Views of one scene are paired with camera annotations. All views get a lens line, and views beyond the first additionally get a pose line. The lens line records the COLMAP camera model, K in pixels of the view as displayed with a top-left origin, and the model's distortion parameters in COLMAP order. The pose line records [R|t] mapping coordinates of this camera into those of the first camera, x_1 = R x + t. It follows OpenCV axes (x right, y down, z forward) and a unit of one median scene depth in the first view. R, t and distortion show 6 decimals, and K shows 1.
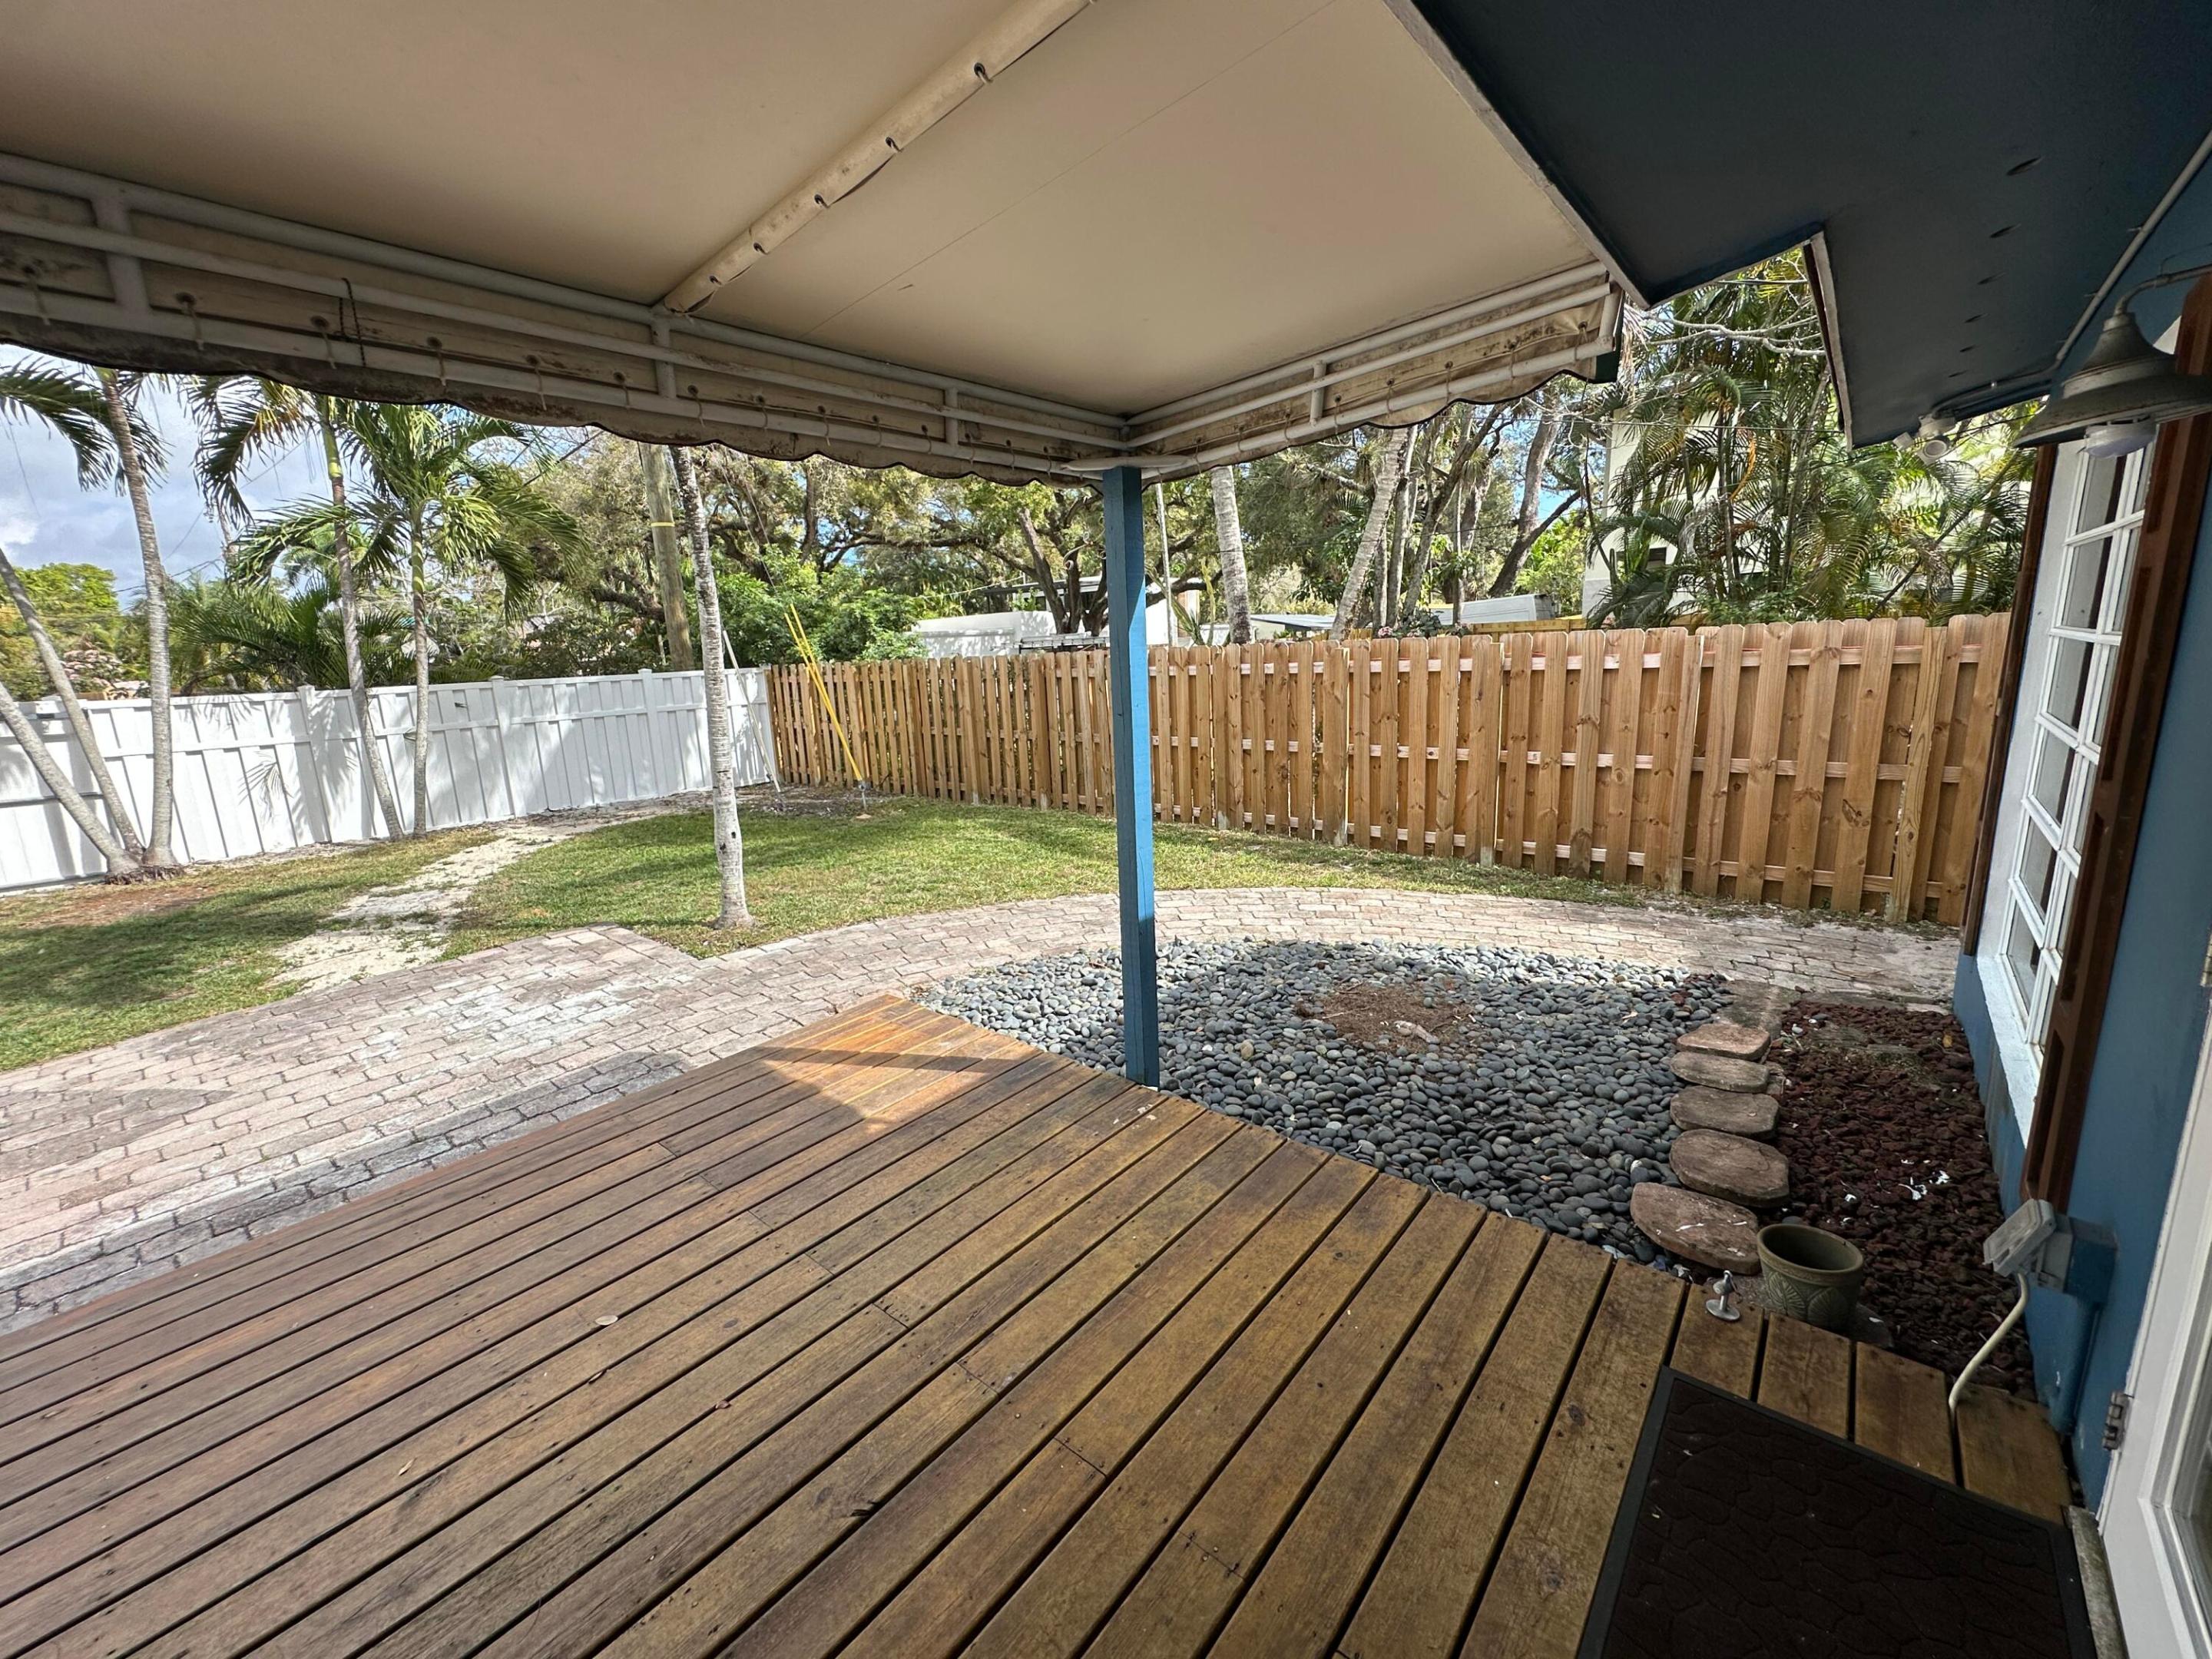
lens RADIAL K [[875.8, 0, 1107.4], [0, 875.8, 824.6], [0, 0, 1]] dist [-0.009503, 0.000778]
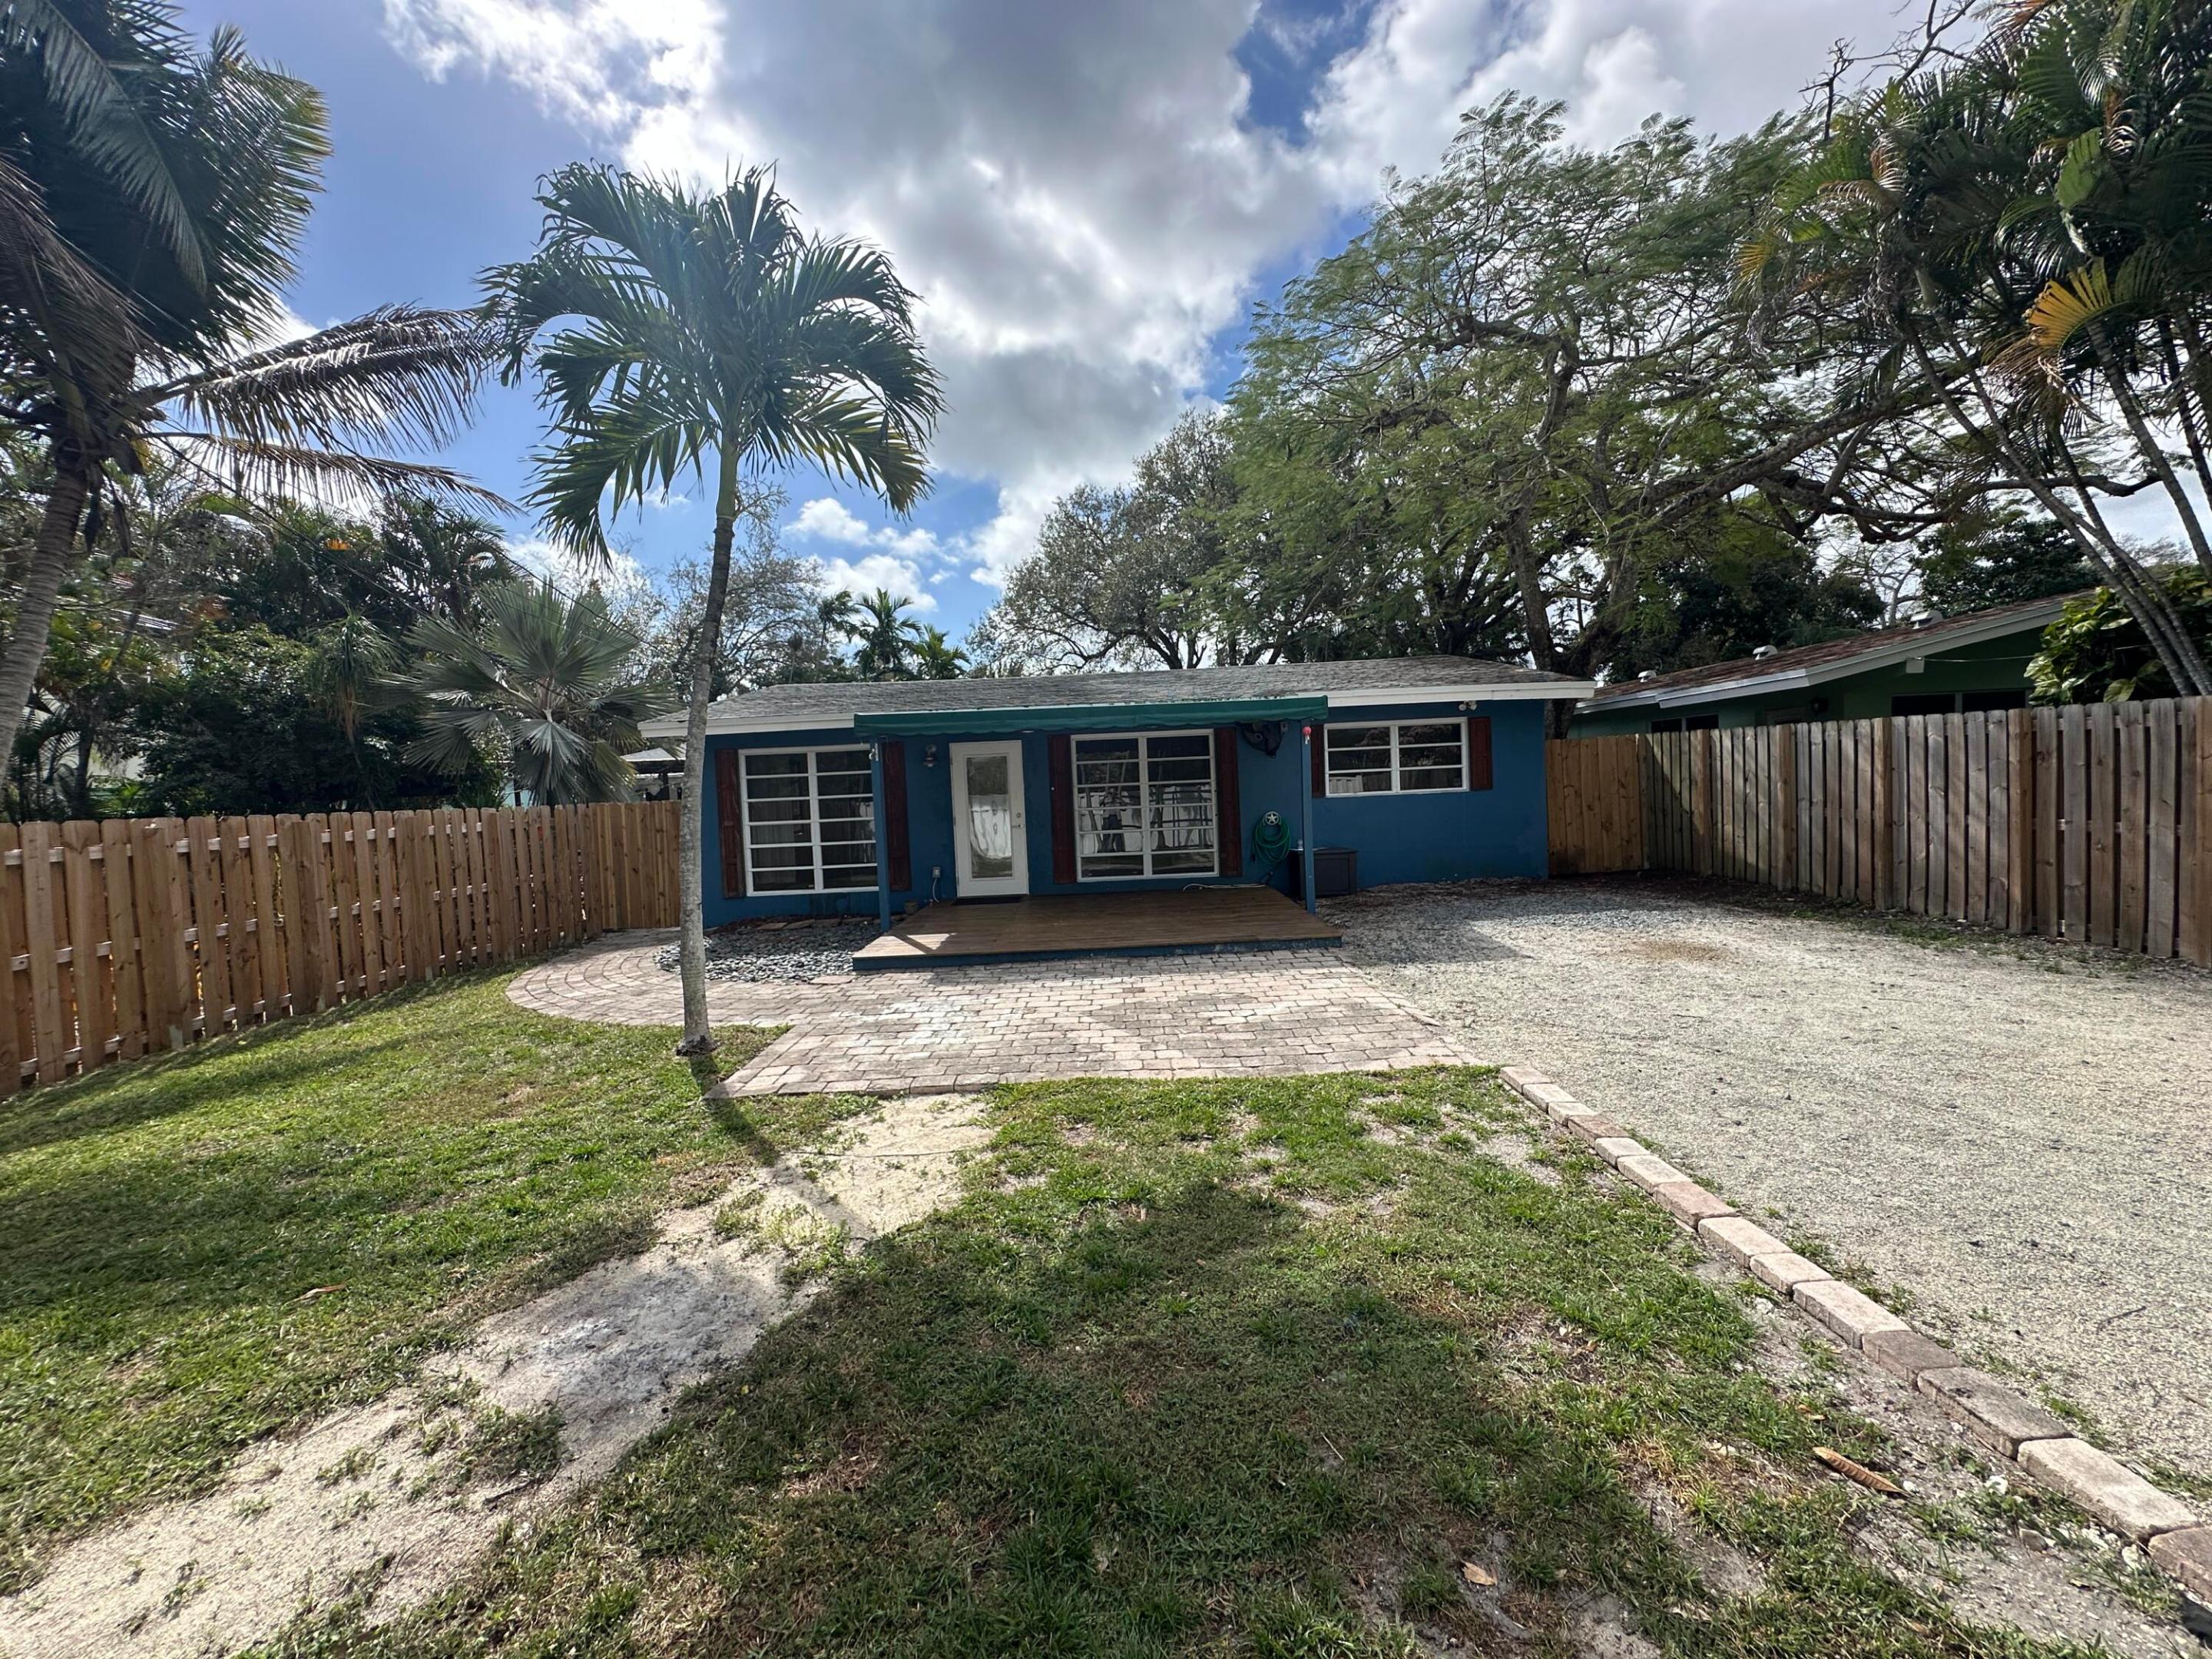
lens RADIAL K [[875.8, 0, 1108.0], [0, 875.8, 825.2], [0, 0, 1]] dist [-0.009503, 0.000778]
pose [[-0.655663, 0.044089, 0.753765, -1.461390], [0.221210, 0.965706, 0.135934, -0.156573], [-0.721922, 0.255868, -0.642931, 1.222491]]
